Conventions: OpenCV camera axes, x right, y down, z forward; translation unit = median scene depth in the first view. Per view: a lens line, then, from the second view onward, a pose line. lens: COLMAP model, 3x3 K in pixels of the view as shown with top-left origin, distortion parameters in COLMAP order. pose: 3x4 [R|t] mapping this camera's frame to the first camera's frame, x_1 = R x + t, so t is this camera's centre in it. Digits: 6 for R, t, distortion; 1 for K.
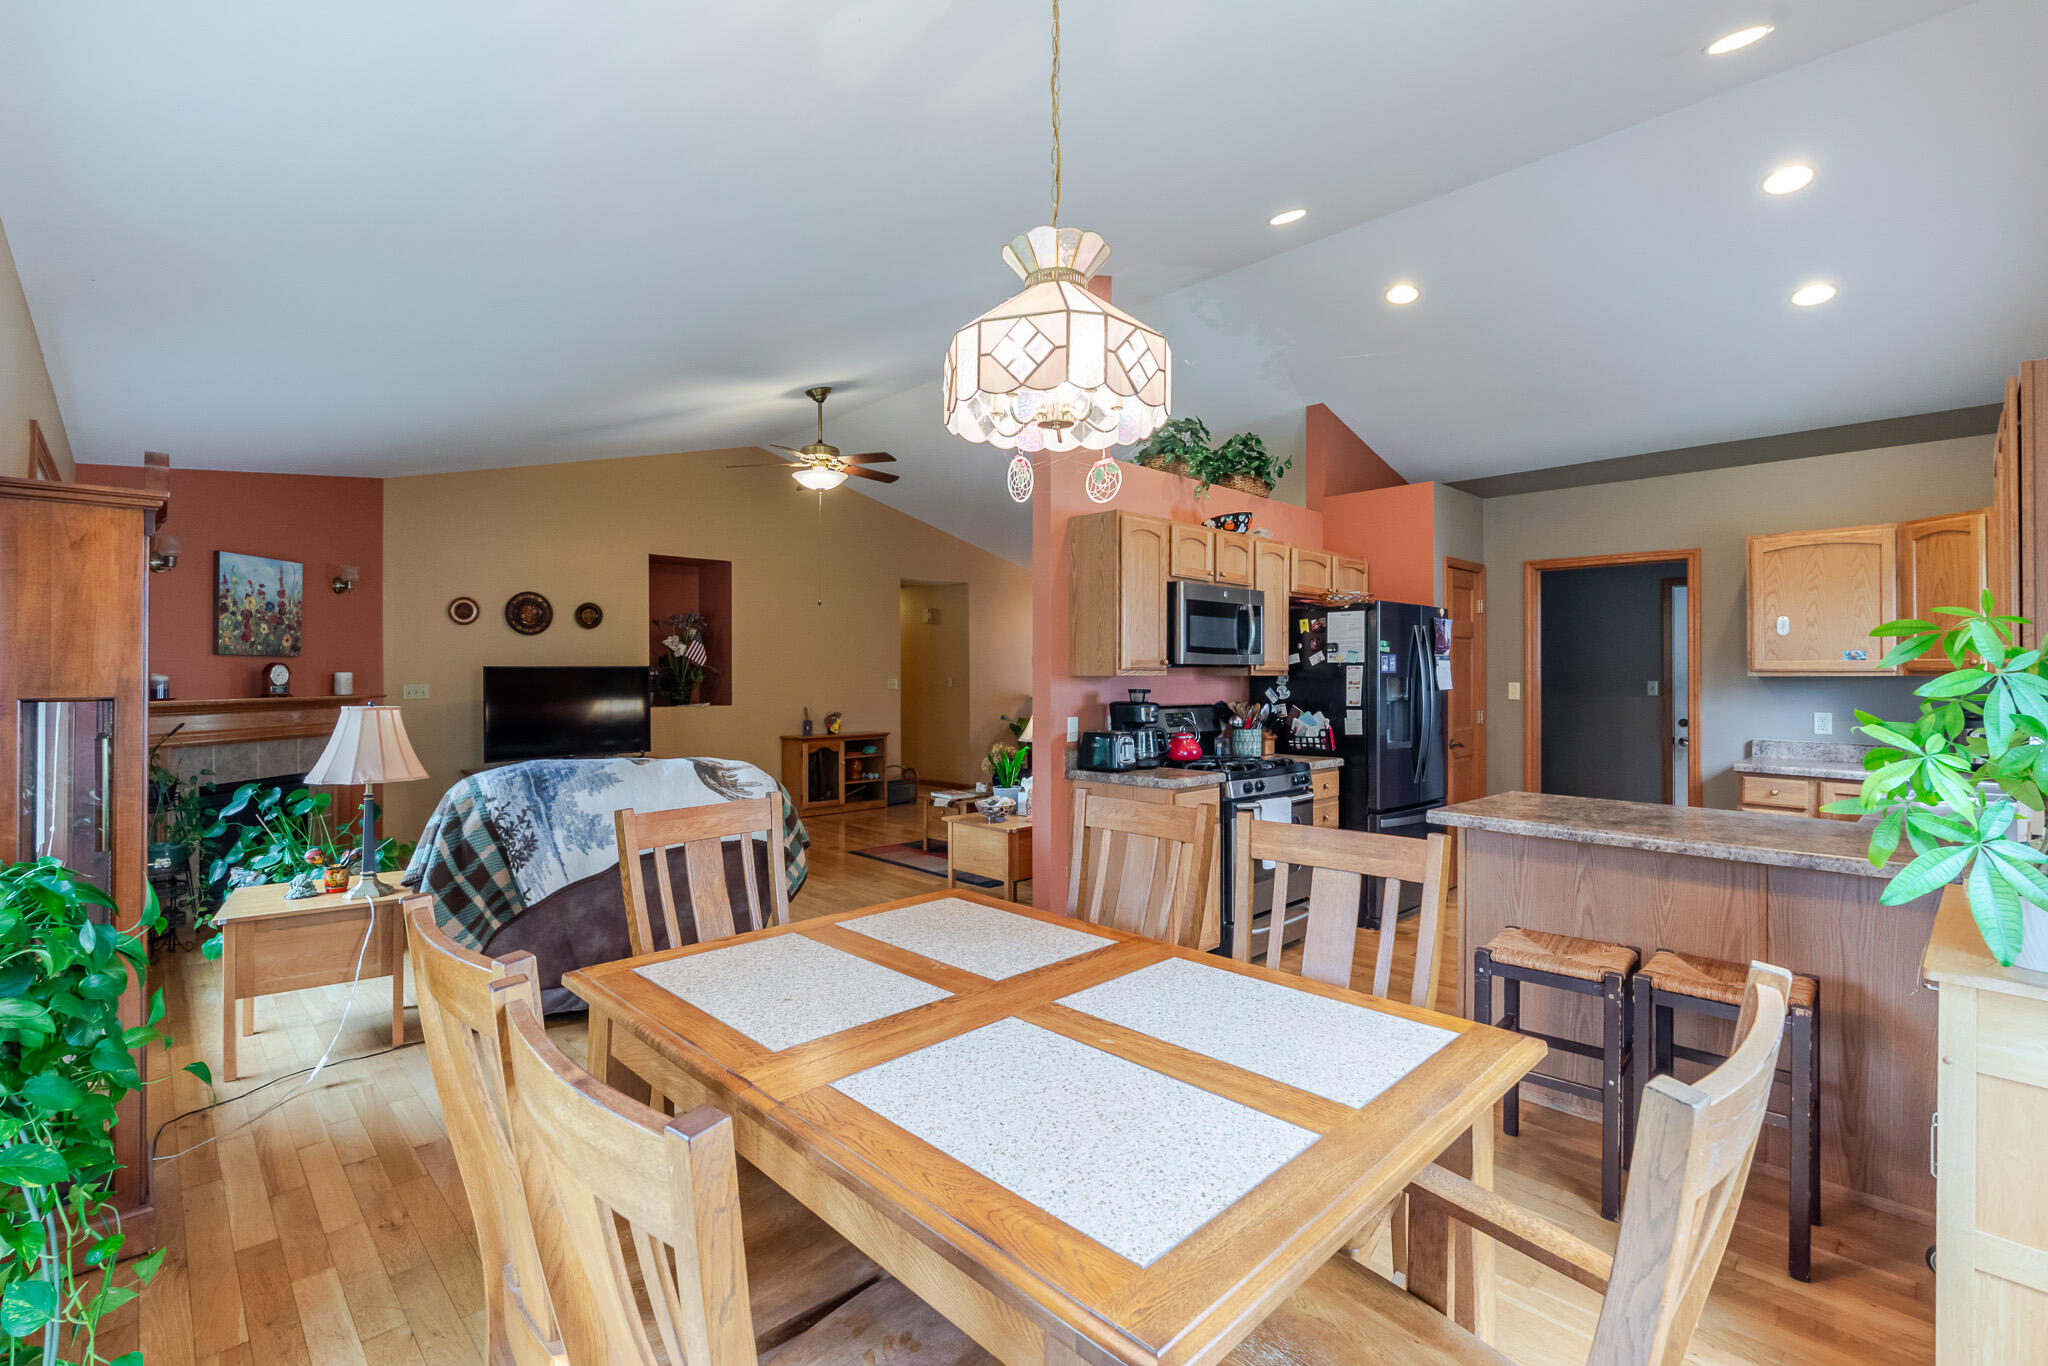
lens RADIAL K [[907.6, 0, 1018.7], [0, 907.6, 670.0], [0, 0, 1]] dist [0.000770, -0.001036]
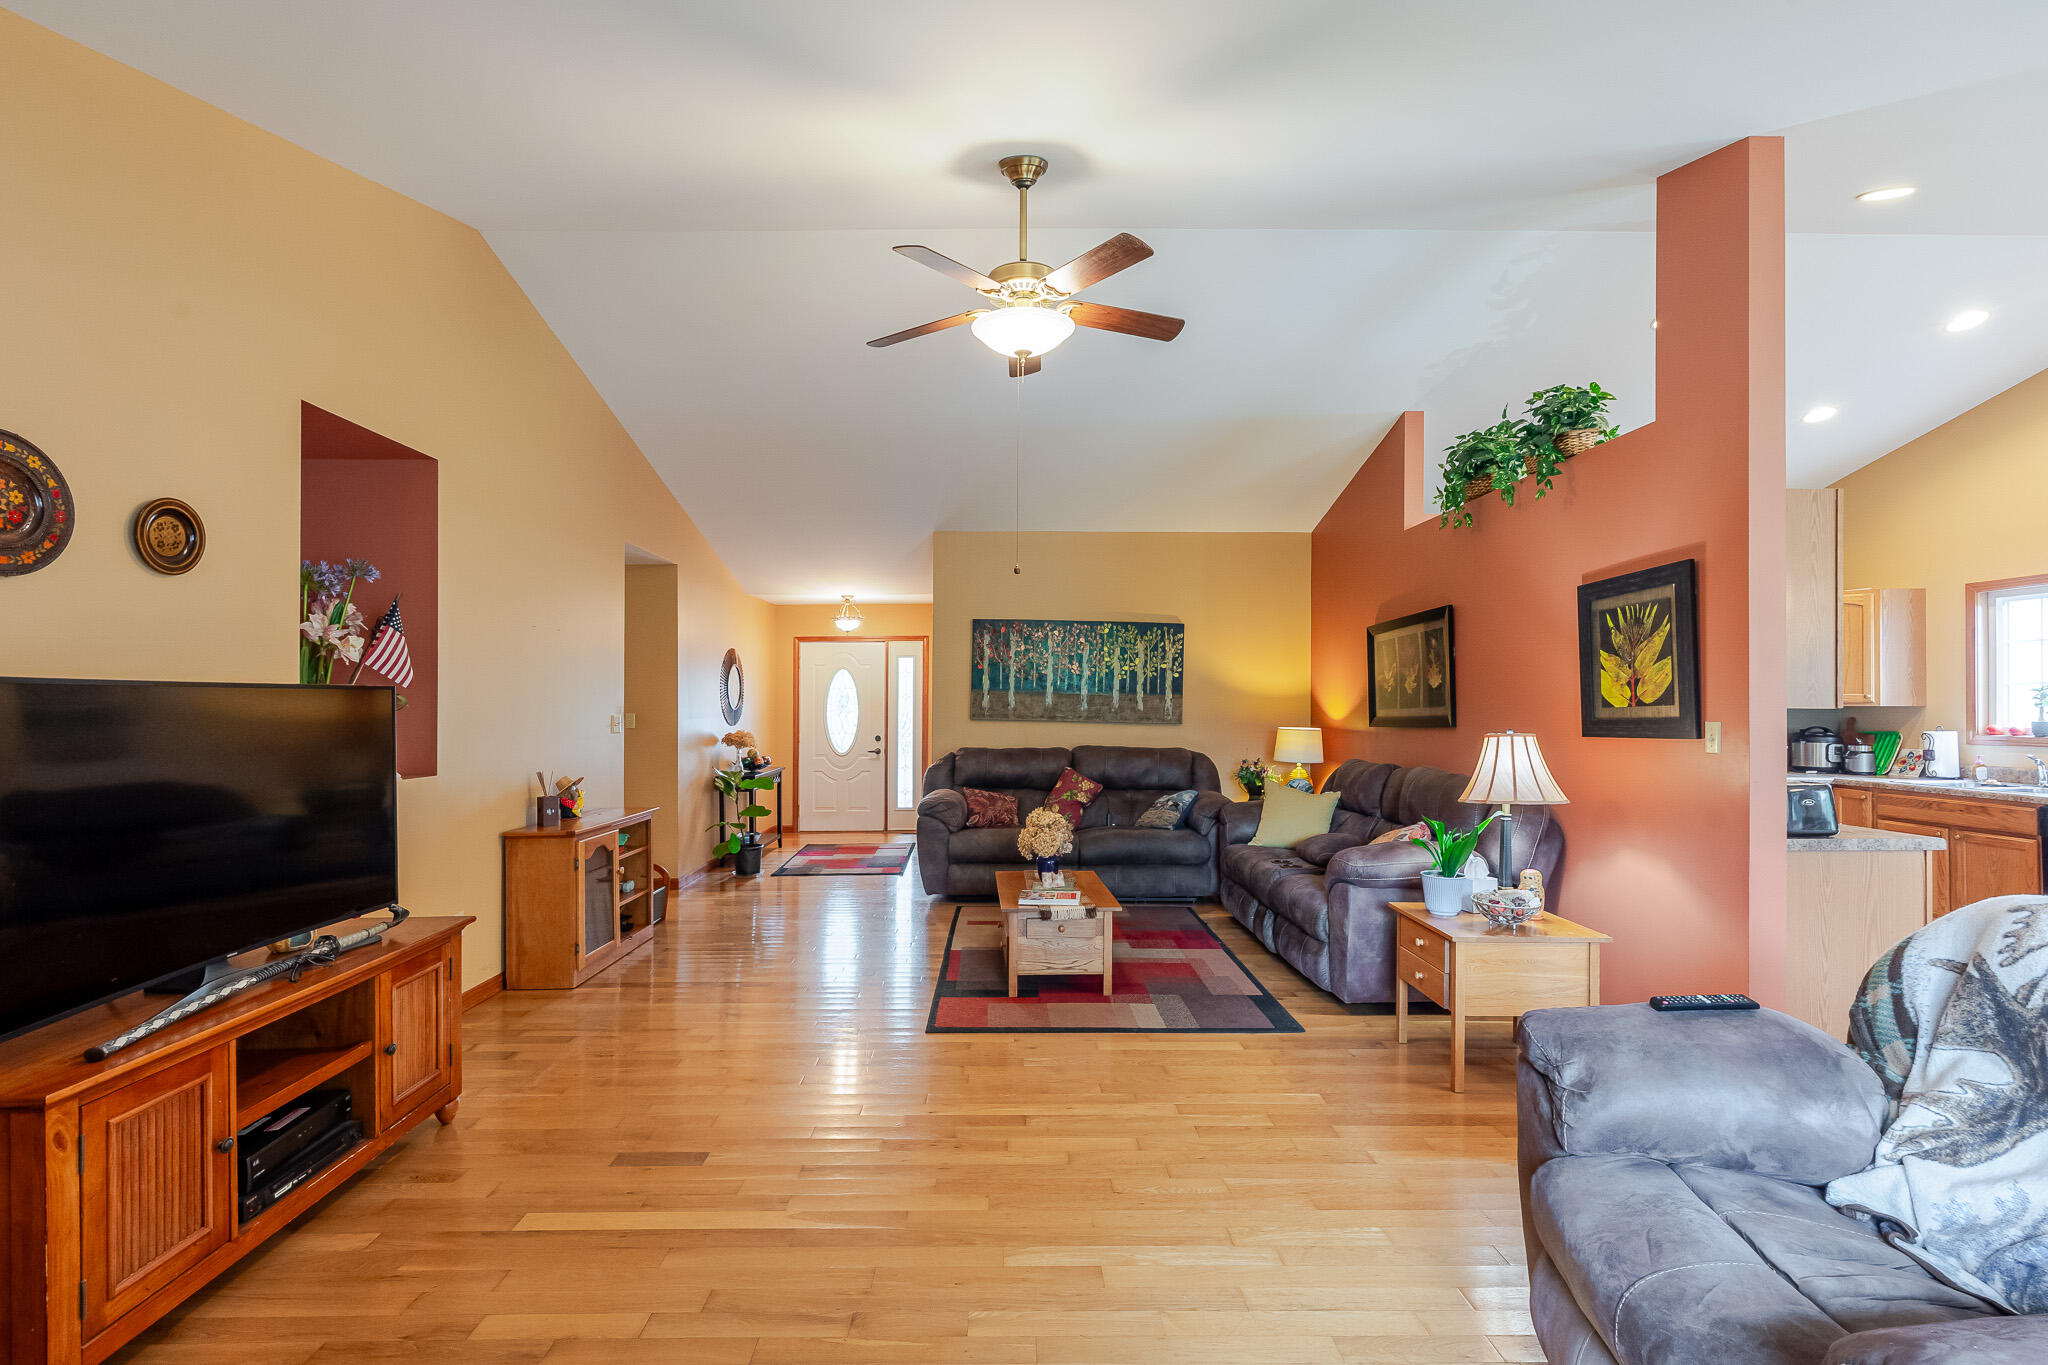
lens RADIAL K [[907.6, 0, 1010.1], [0, 907.6, 695.0], [0, 0, 1]] dist [0.000770, -0.001036]
pose [[0.692702, 0.005745, 0.721201, -0.751486], [-0.004003, 0.999983, -0.004120, 0.000013], [-0.721213, -0.000033, 0.692713, 0.800947]]
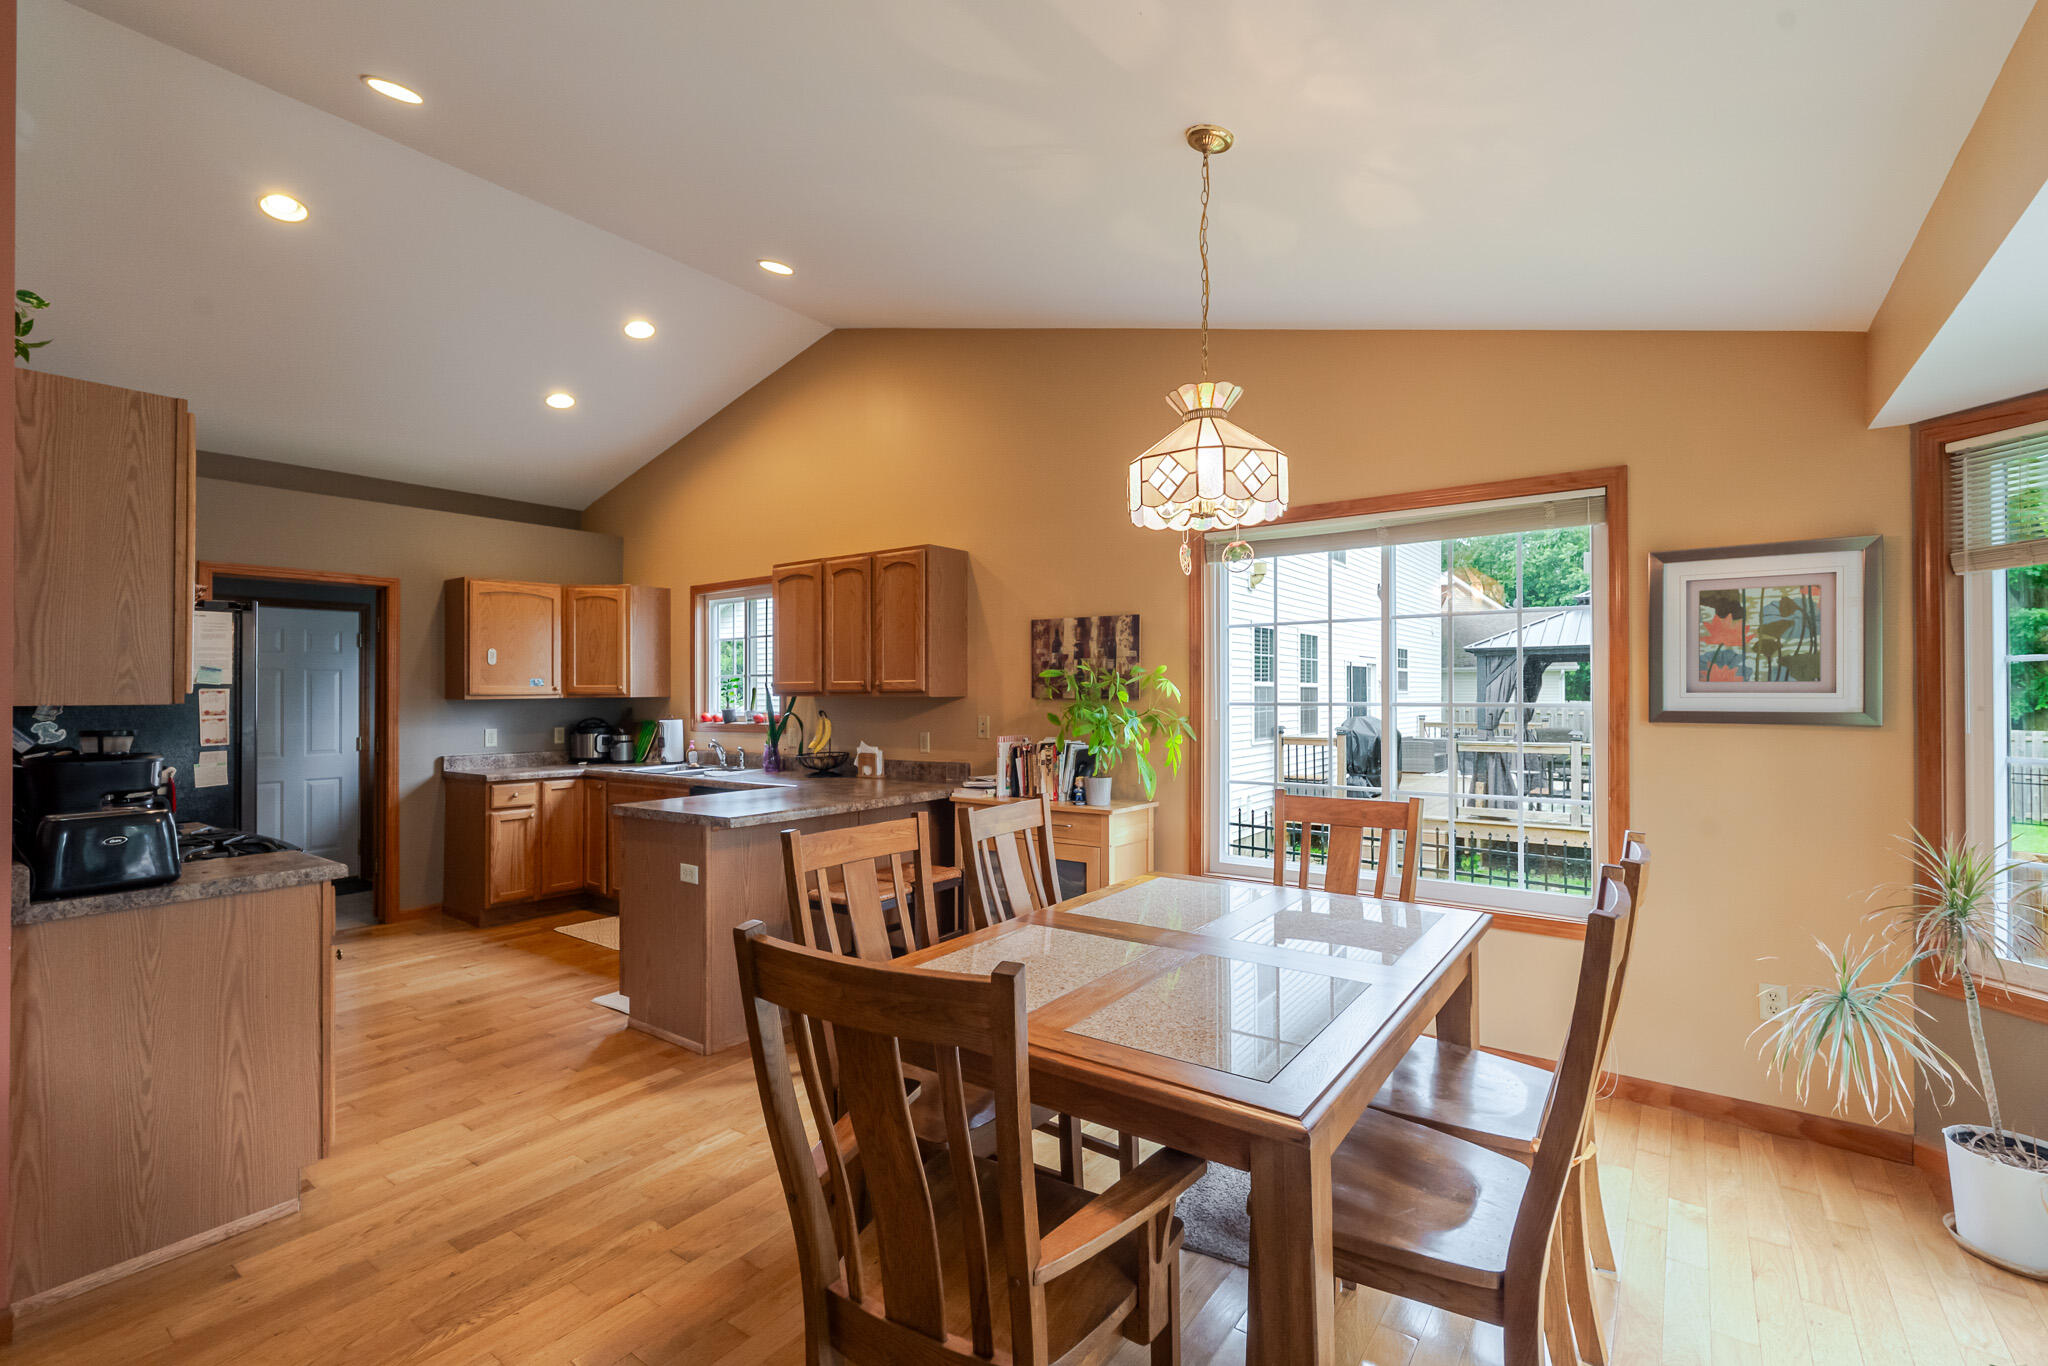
lens RADIAL K [[907.6, 0, 1018.9], [0, 907.6, 684.6], [0, 0, 1]] dist [0.000770, -0.001036]
pose [[-0.166602, 0.008050, 0.985991, -0.423036], [0.004434, 0.999963, -0.007415, -0.000105], [-0.986014, 0.003136, -0.166632, 0.491504]]
